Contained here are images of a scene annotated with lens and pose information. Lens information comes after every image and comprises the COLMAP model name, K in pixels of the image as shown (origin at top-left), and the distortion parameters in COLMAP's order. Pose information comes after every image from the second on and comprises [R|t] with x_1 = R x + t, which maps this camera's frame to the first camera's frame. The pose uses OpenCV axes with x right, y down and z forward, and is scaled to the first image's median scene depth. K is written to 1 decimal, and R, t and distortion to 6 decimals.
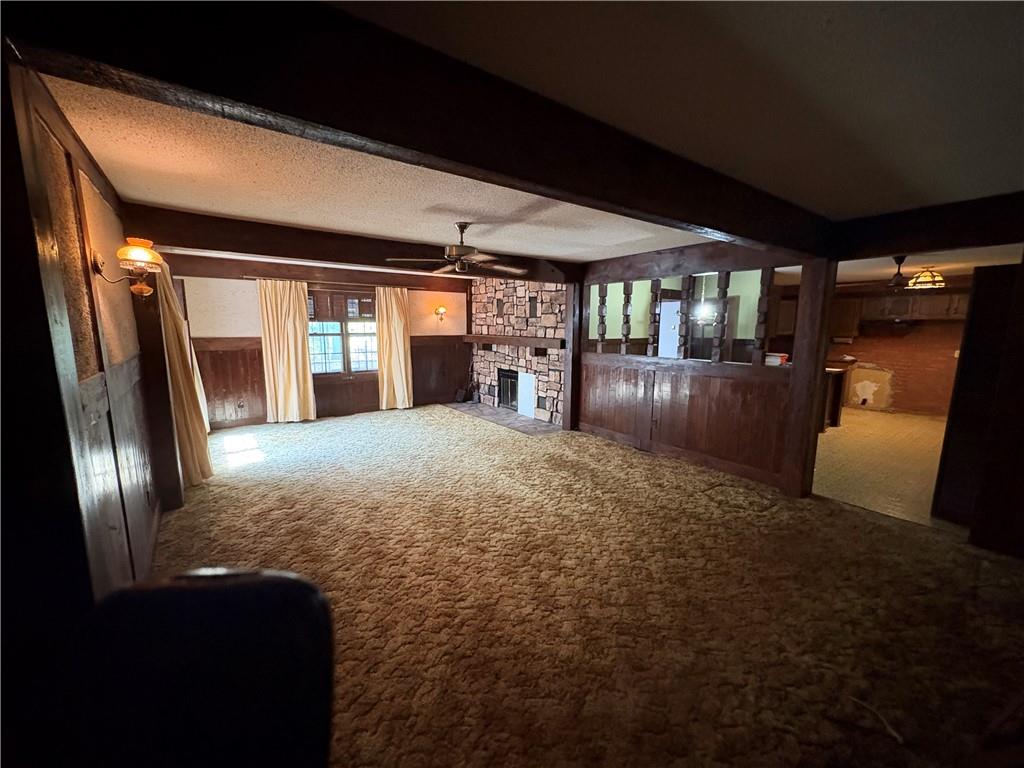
lens RADIAL K [[408.6, 0, 509.9], [0, 408.6, 386.7], [0, 0, 1]] dist [-0.004364, 0.001179]
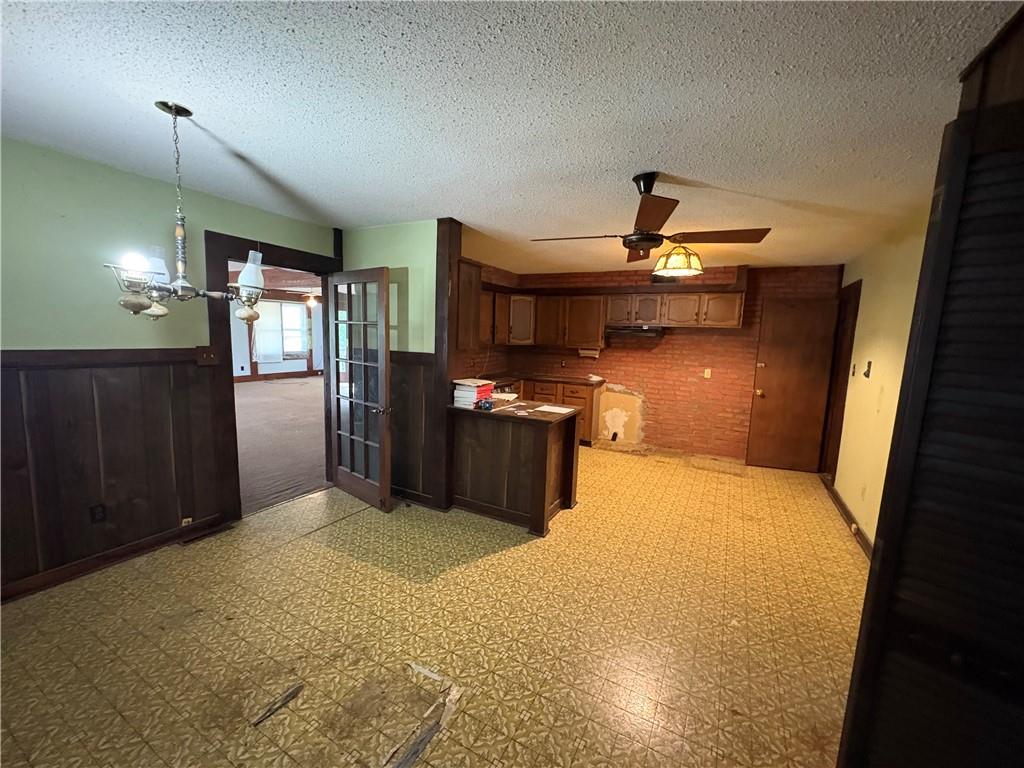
lens RADIAL K [[408.6, 0, 517.5], [0, 408.6, 384.9], [0, 0, 1]] dist [-0.004364, 0.001179]
pose [[0.900687, -0.027318, 0.433609, 0.407976], [0.032514, 0.999461, -0.004571, -0.061492], [-0.433251, 0.018215, 0.901089, 0.424133]]
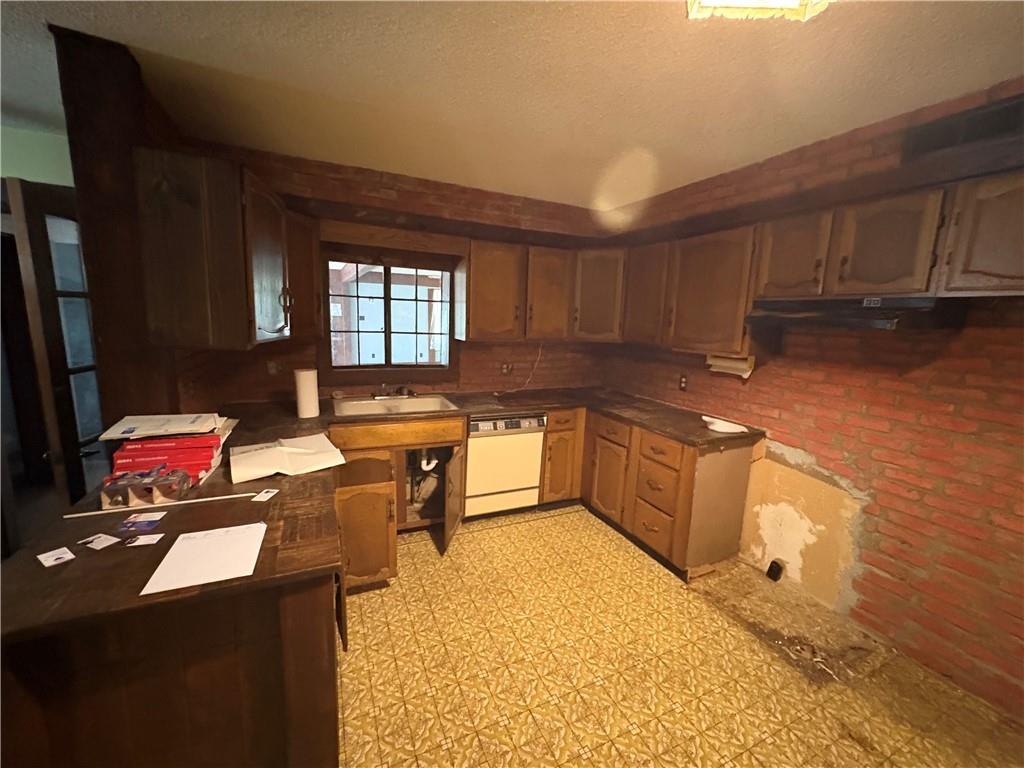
lens RADIAL K [[408.6, 0, 514.8], [0, 408.6, 384.5], [0, 0, 1]] dist [-0.004364, 0.001179]
pose [[0.979887, 0.065412, -0.188525, 0.754186], [-0.062447, 0.997814, 0.021633, -0.101224], [0.189528, -0.009425, 0.981830, 0.688456]]
